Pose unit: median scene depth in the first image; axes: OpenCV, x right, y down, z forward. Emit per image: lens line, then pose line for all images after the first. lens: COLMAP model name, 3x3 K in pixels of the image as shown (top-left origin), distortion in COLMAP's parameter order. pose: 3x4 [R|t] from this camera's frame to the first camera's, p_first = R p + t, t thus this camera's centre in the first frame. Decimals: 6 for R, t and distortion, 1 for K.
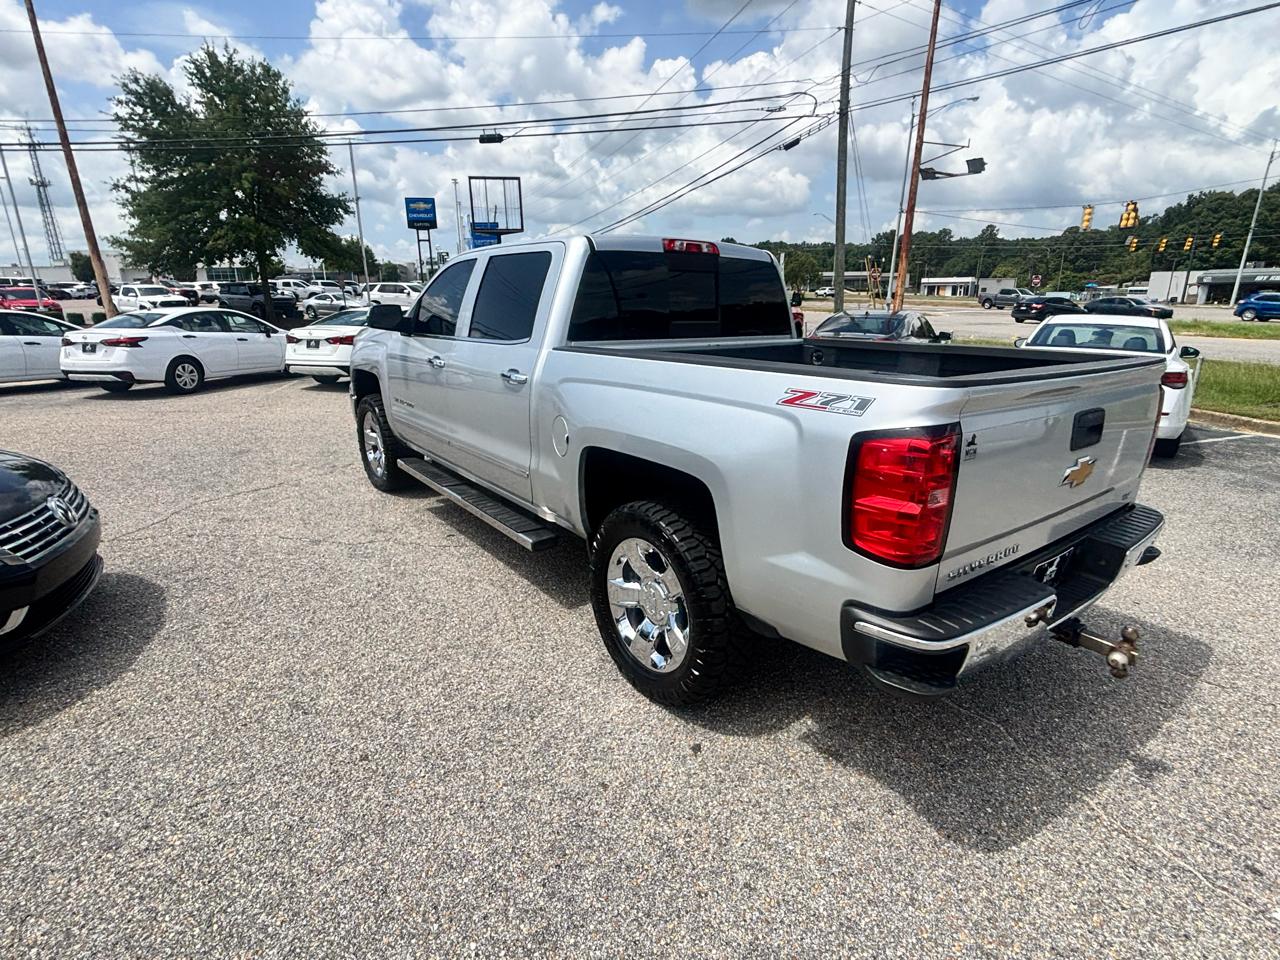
lens RADIAL K [[652.9, 0, 635.8], [0, 652.9, 470.0], [0, 0, 1]] dist [-0.012805, 0.008502]
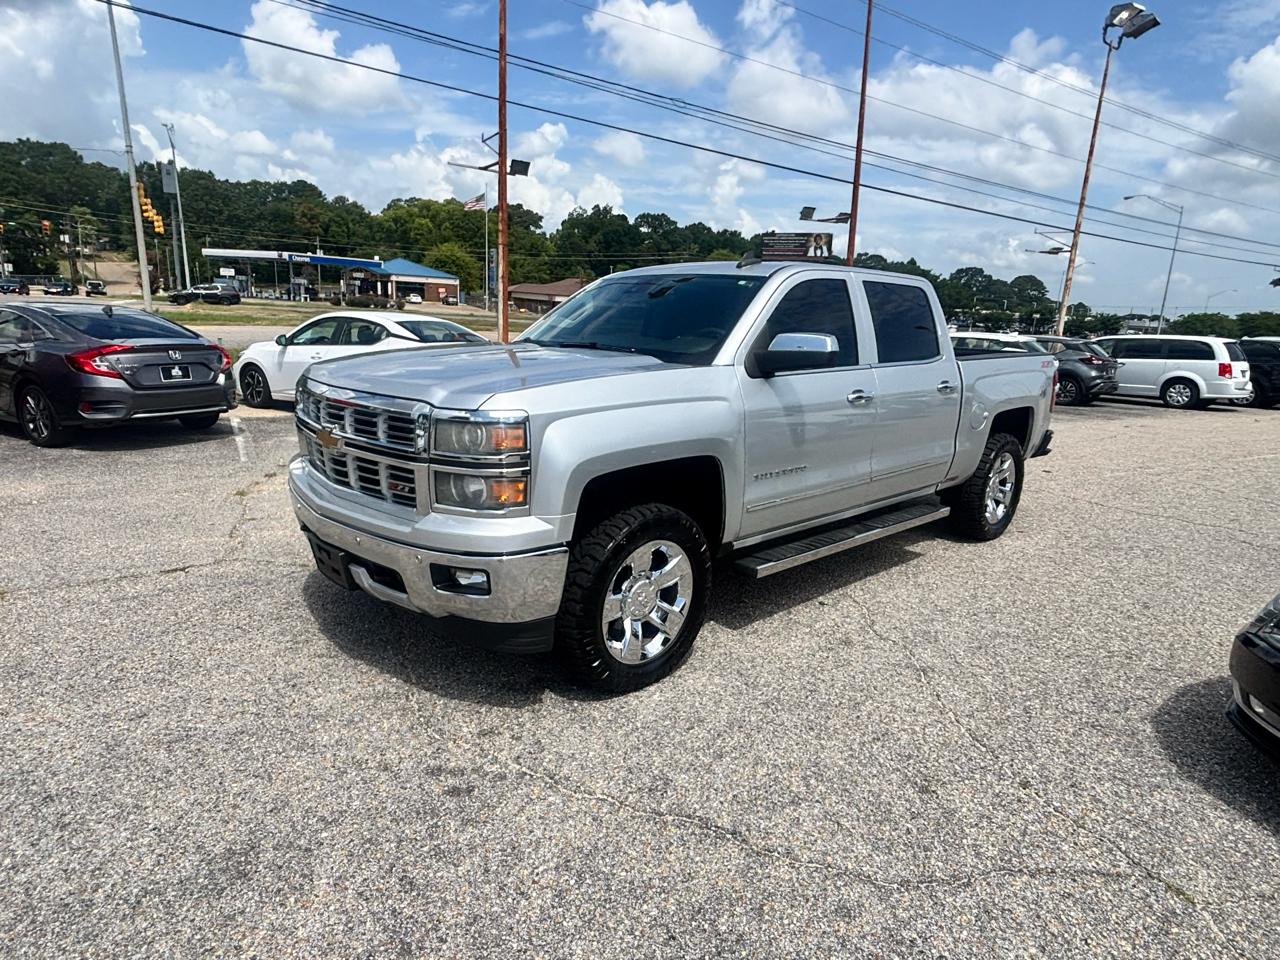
lens RADIAL K [[742.9, 0, 632.4], [0, 742.9, 472.5], [0, 0, 1]] dist [-0.010845, 0.004998]
pose [[-0.093280, -0.225134, 0.969852, -0.455289], [0.214857, 0.946596, 0.240401, -0.134773], [-0.972181, 0.230804, -0.039927, 0.491453]]
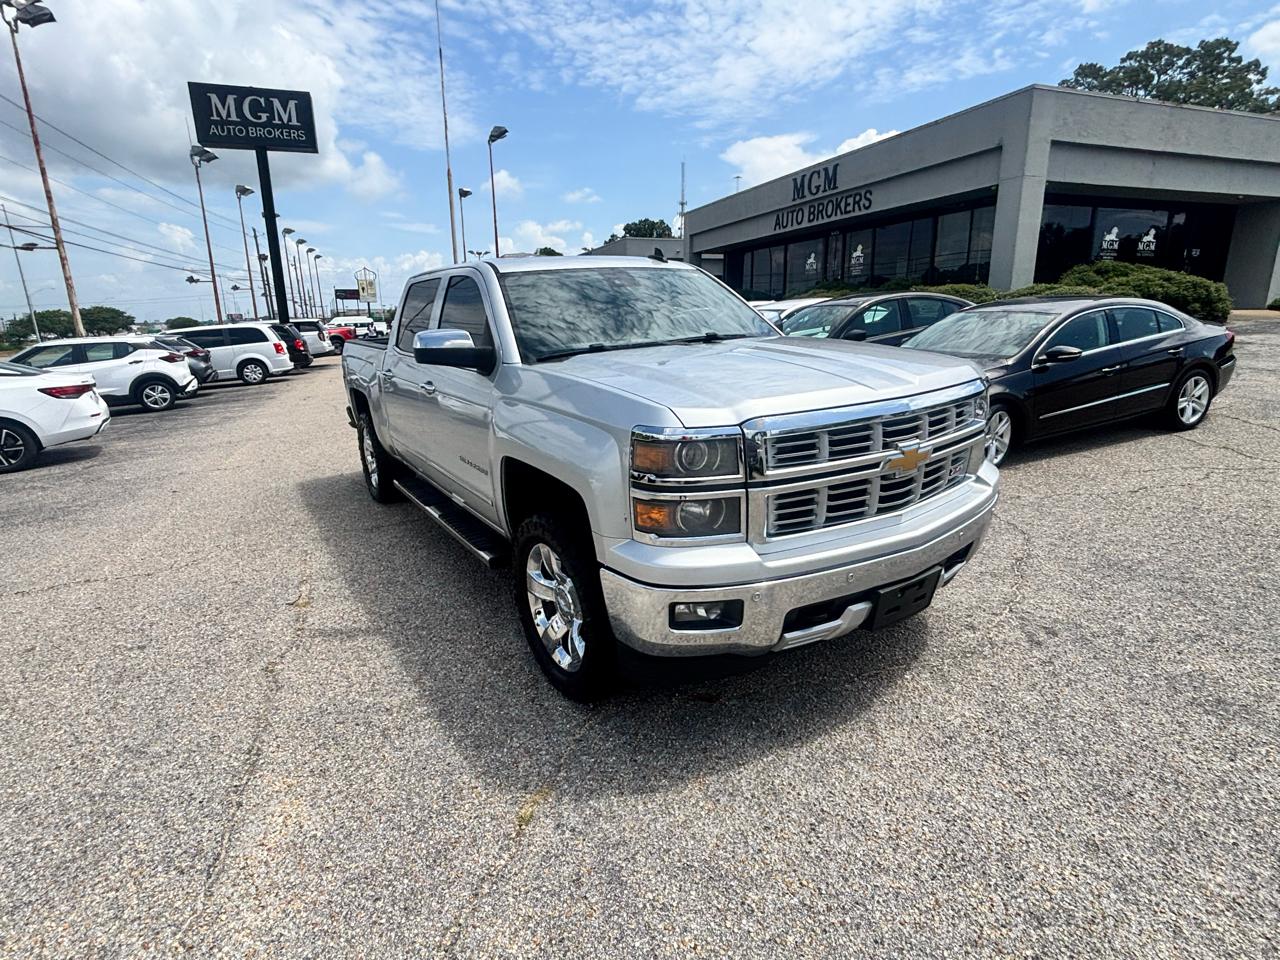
lens RADIAL K [[656.0, 0, 636.7], [0, 656.0, 470.1], [0, 0, 1]] dist [-0.013518, 0.008757]
pose [[-0.996660, 0.010168, 0.081026, -0.106018], [0.048101, 0.874924, 0.481865, -0.205195], [-0.065992, 0.484153, -0.872491, 0.775023]]
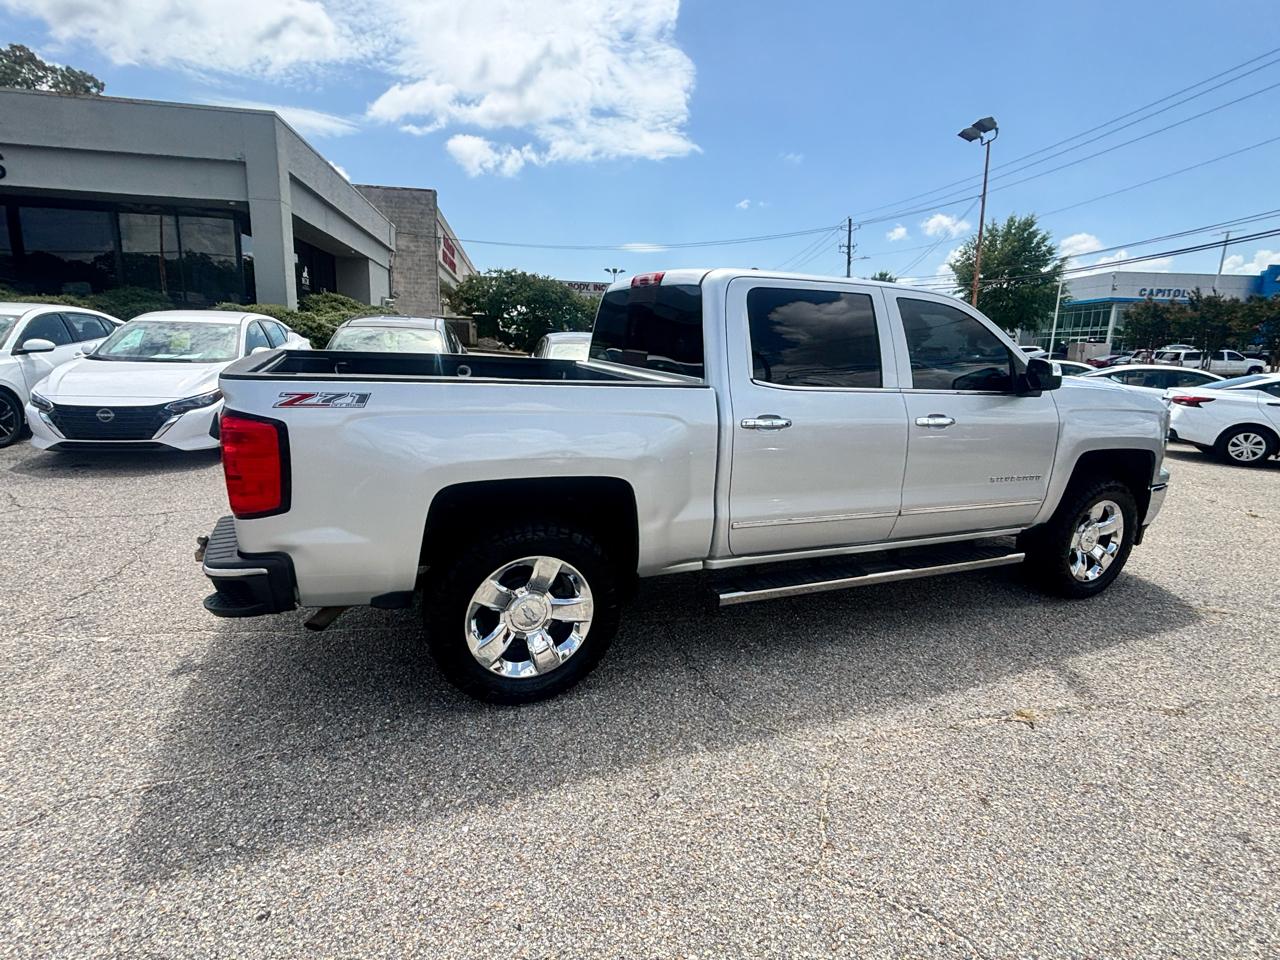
lens RADIAL K [[656.0, 0, 634.1], [0, 656.0, 474.3], [0, 0, 1]] dist [-0.013518, 0.008757]
pose [[-0.244642, 0.190107, -0.950794, 0.356449], [-0.287318, 0.922337, 0.258345, -0.100025], [0.926066, 0.336382, -0.171022, 0.395566]]
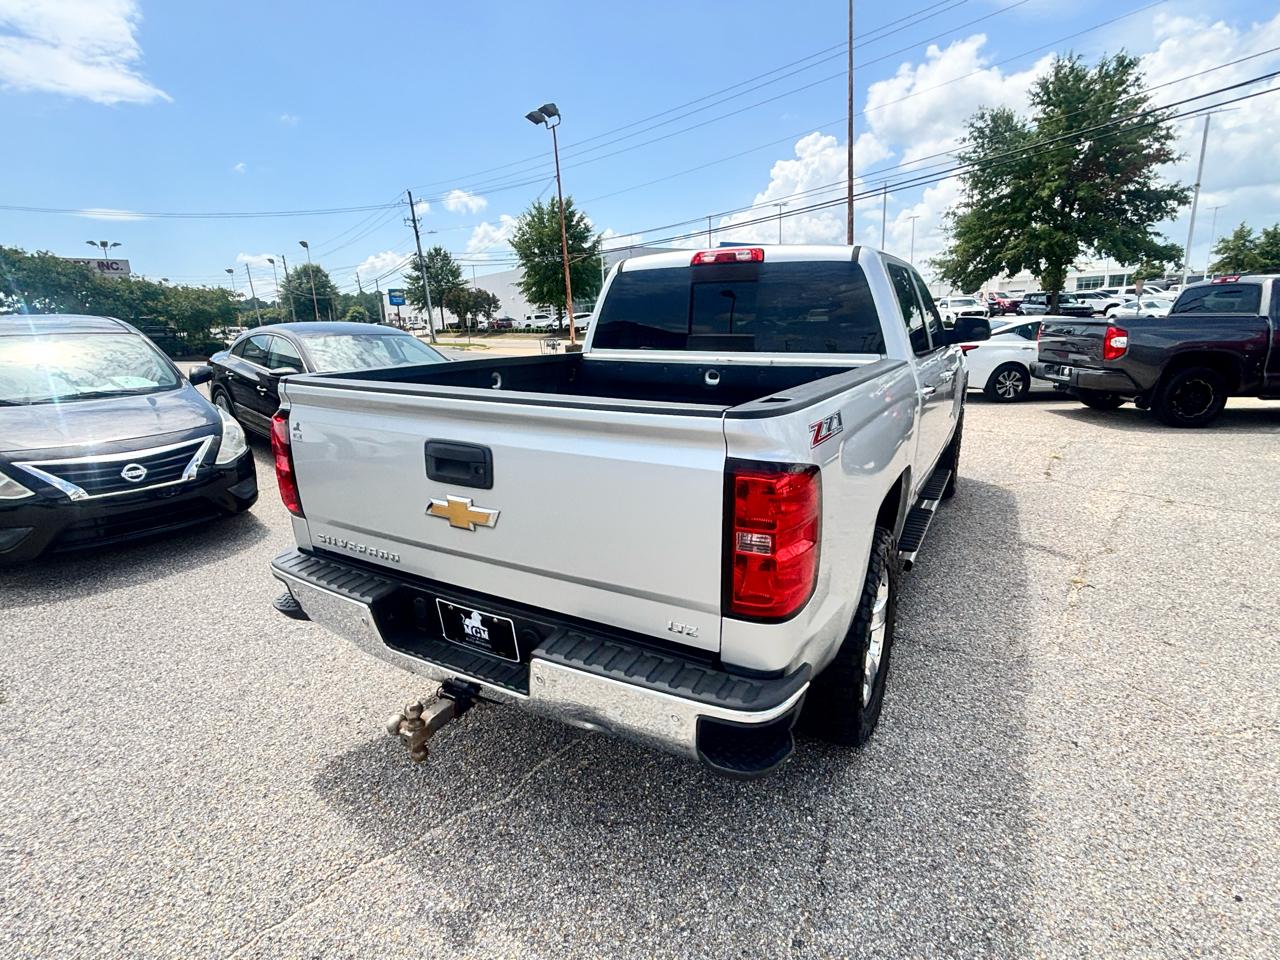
lens RADIAL K [[656.0, 0, 635.9], [0, 656.0, 473.7], [0, 0, 1]] dist [-0.013518, 0.008757]
pose [[0.393311, 0.205750, -0.896088, 0.298447], [-0.214256, 0.968316, 0.128292, -0.040255], [0.894092, 0.141534, 0.424933, 0.162964]]
